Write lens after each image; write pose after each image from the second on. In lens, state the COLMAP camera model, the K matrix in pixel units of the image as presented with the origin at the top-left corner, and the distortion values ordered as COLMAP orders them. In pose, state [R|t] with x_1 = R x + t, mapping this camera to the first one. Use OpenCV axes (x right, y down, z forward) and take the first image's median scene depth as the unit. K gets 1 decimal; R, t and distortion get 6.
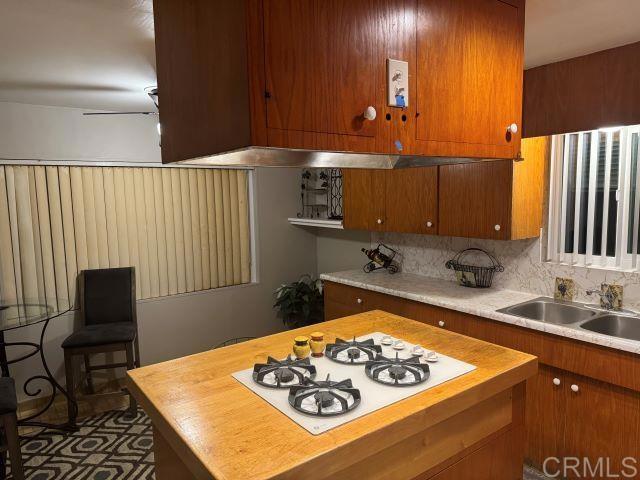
lens RADIAL K [[454.4, 0, 319.1], [0, 454.4, 242.8], [0, 0, 1]] dist [0.024009, -0.027974]
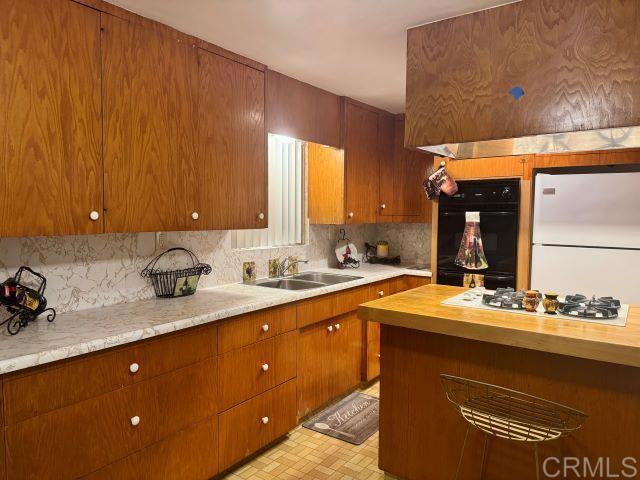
lens RADIAL K [[454.4, 0, 319.1], [0, 454.4, 242.8], [0, 0, 1]] dist [0.024009, -0.027974]
pose [[-0.318971, -0.041592, 0.946851, -0.477746], [0.103835, 0.991489, 0.078532, -0.032228], [-0.942059, 0.123366, -0.311938, 0.968349]]
